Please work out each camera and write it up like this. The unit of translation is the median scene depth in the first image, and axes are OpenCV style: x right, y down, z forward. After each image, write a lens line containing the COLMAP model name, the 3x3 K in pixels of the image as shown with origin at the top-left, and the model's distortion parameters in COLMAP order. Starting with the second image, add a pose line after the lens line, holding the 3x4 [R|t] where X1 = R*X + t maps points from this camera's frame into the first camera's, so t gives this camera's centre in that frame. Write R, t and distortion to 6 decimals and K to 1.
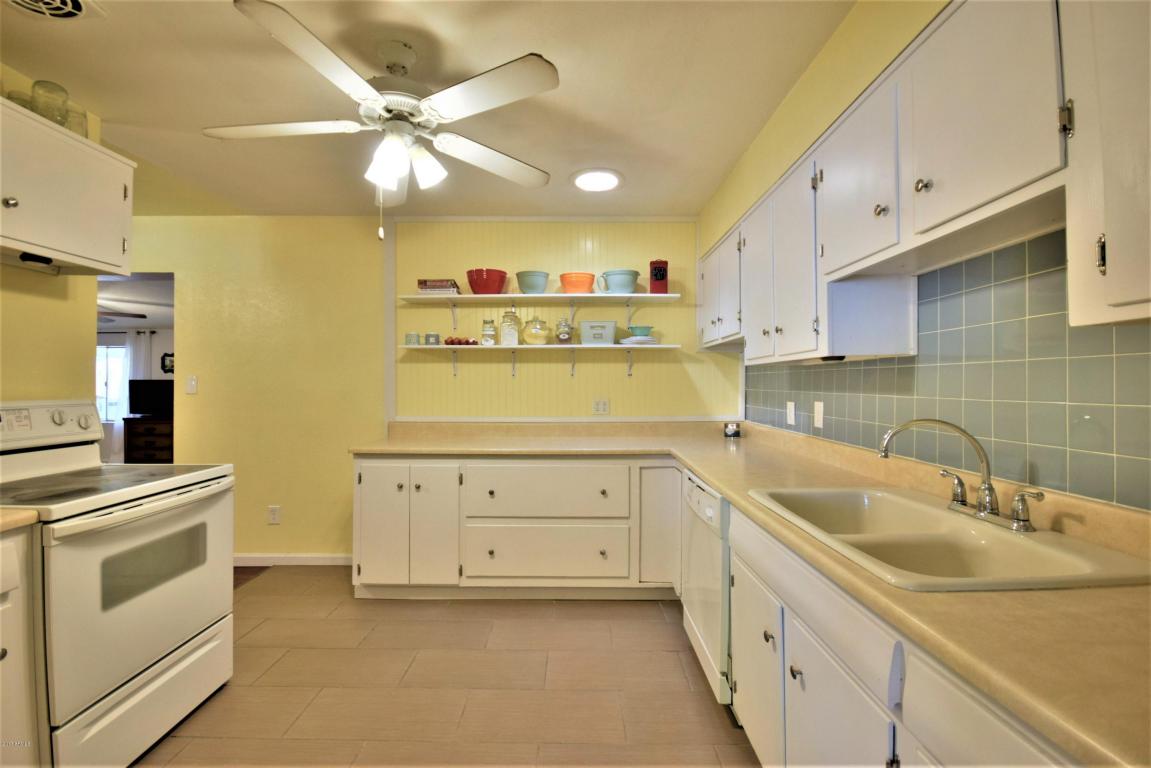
lens RADIAL K [[507.8, 0, 572.2], [0, 507.8, 386.5], [0, 0, 1]] dist [0.017073, -0.013961]
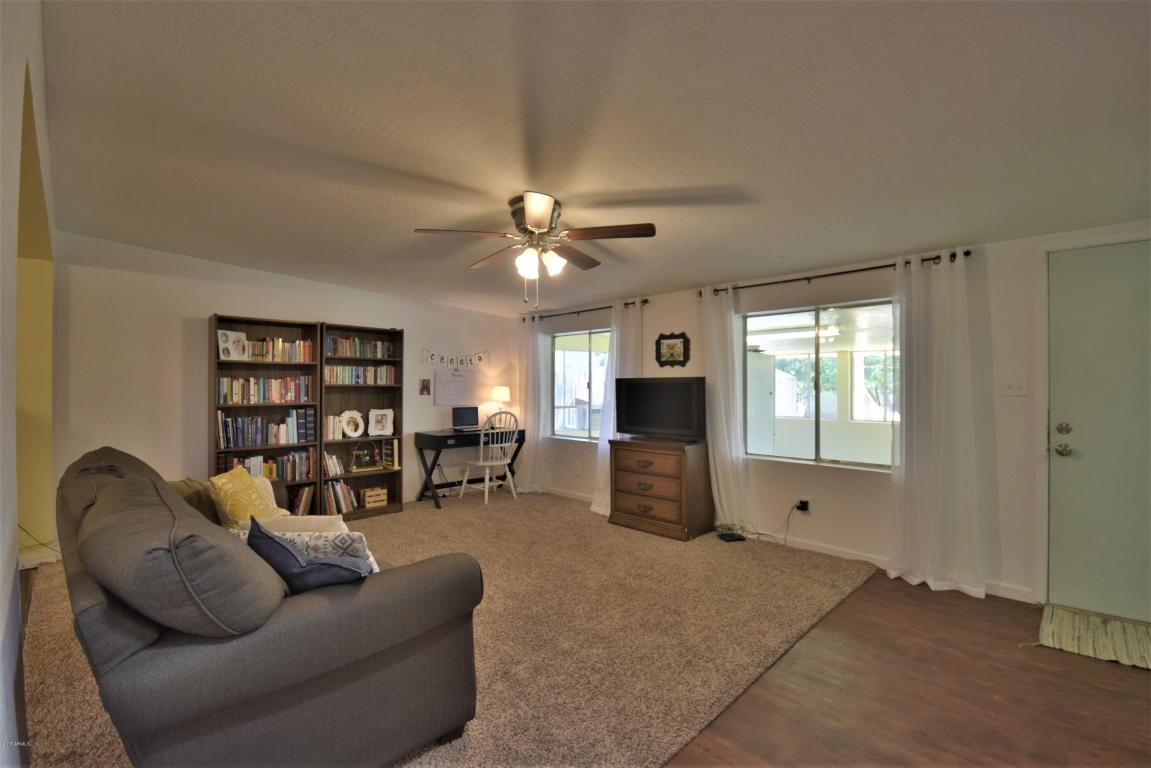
lens RADIAL K [[507.8, 0, 572.2], [0, 507.8, 386.5], [0, 0, 1]] dist [0.017073, -0.013961]
pose [[0.709441, -0.003001, -0.704758, -0.995118], [0.001494, 0.999995, -0.002754, -0.003661], [0.704763, 0.000901, 0.709442, 1.108036]]
